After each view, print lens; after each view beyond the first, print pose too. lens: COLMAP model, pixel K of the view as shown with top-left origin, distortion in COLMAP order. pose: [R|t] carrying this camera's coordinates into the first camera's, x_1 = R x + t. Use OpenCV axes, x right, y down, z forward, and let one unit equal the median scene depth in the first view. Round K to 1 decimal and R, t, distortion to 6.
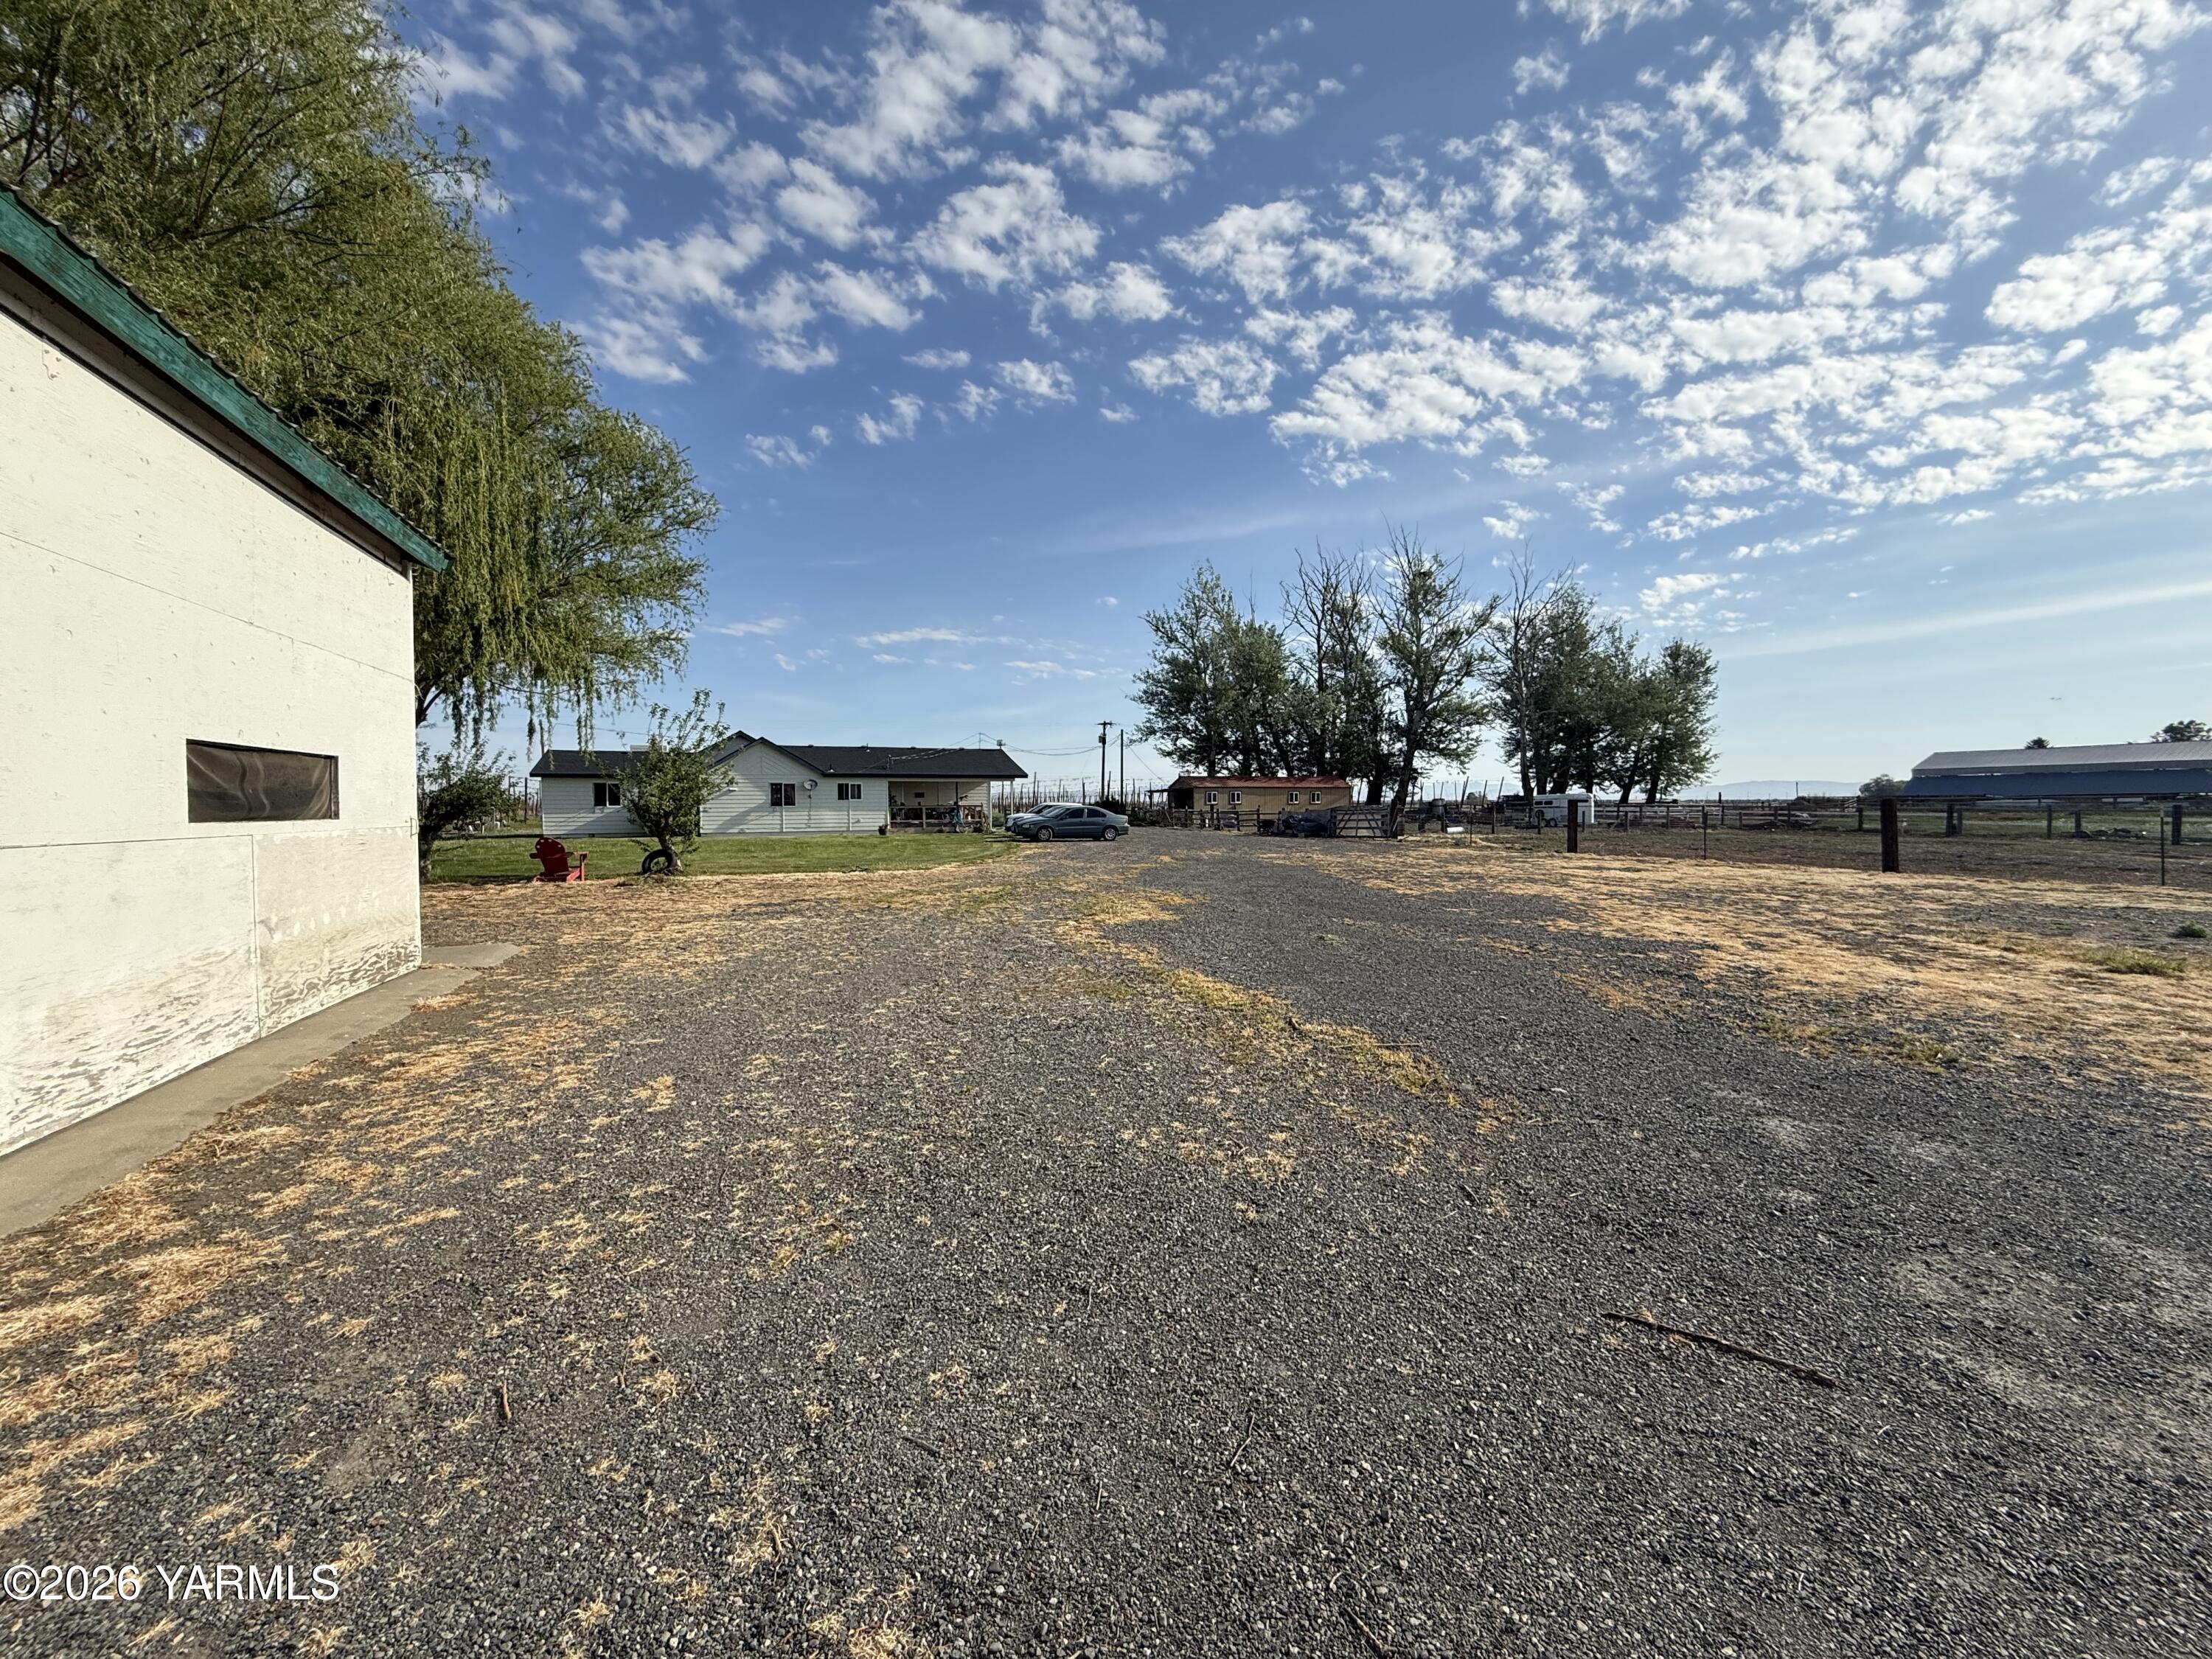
lens RADIAL K [[887.2, 0, 1106.0], [0, 887.2, 829.5], [0, 0, 1]] dist [0.000035, 0.000005]
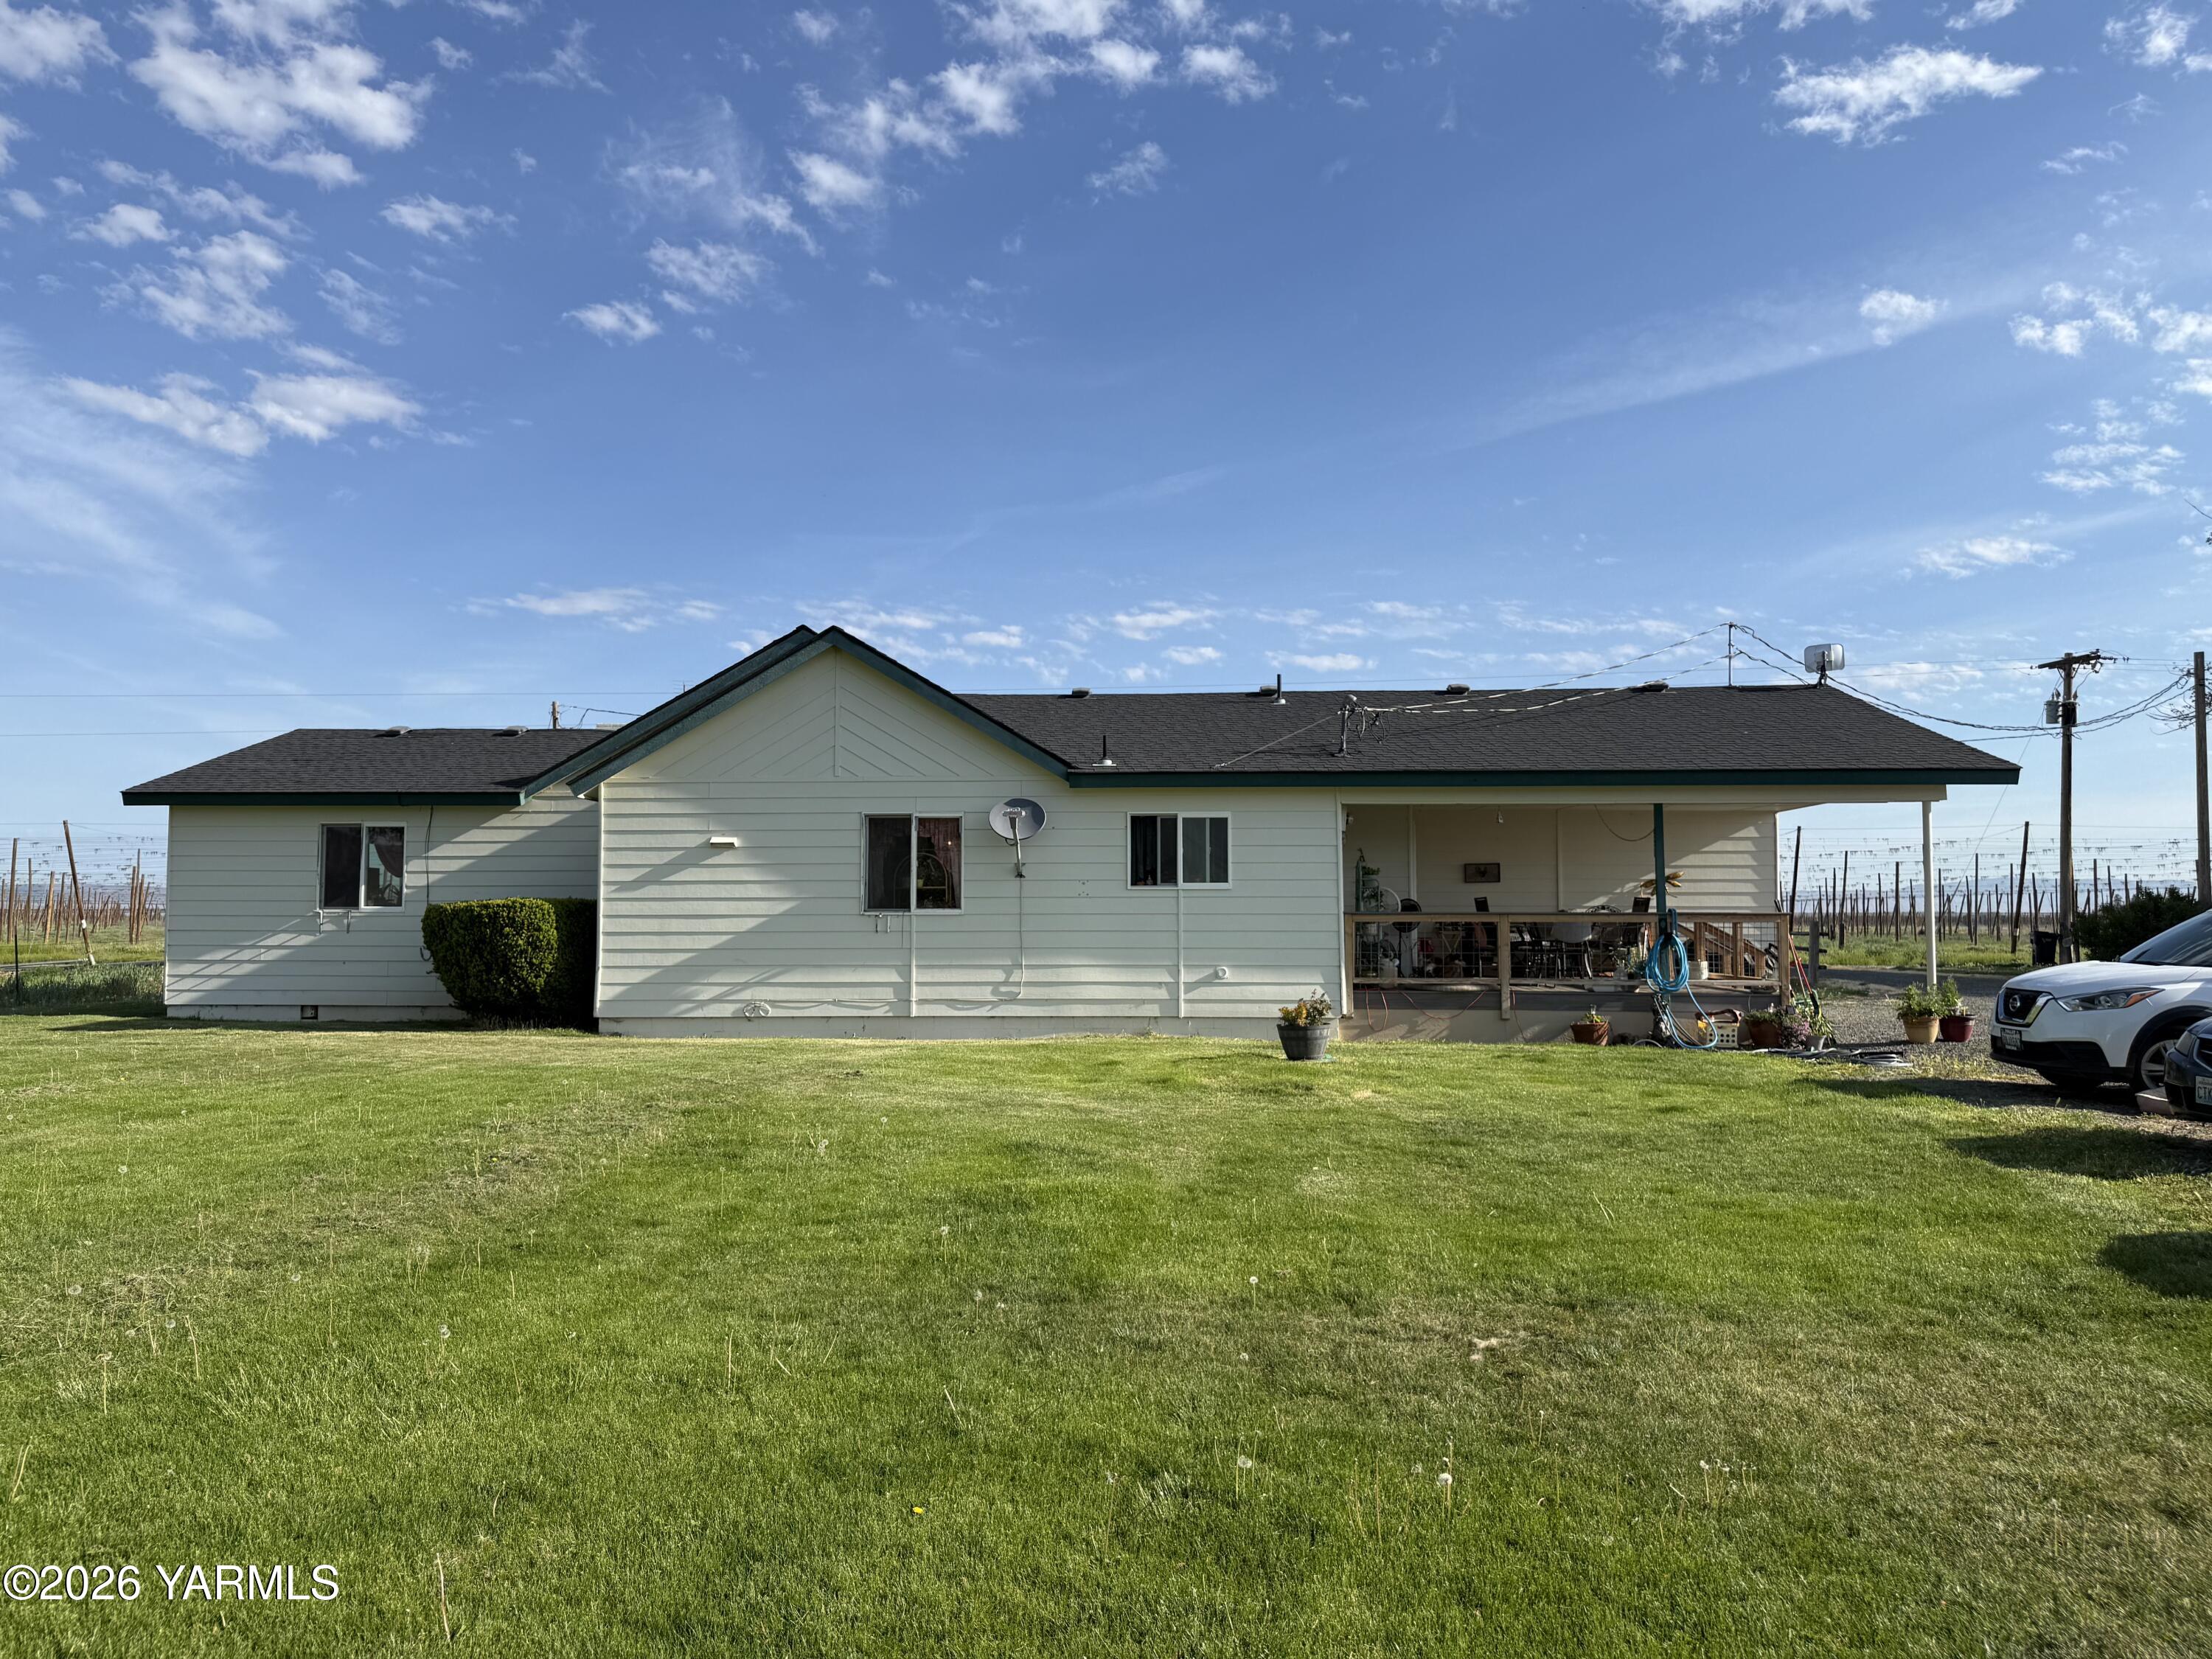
lens RADIAL K [[1525.7, 0, 1106.0], [0, 1525.7, 829.5], [0, 0, 1]] dist [0.004530, 0.000022]
pose [[0.907960, -0.016179, -0.418745, -0.141366], [-0.020778, 0.996287, -0.083548, -0.014610], [0.418542, 0.084559, 0.904252, 0.635874]]
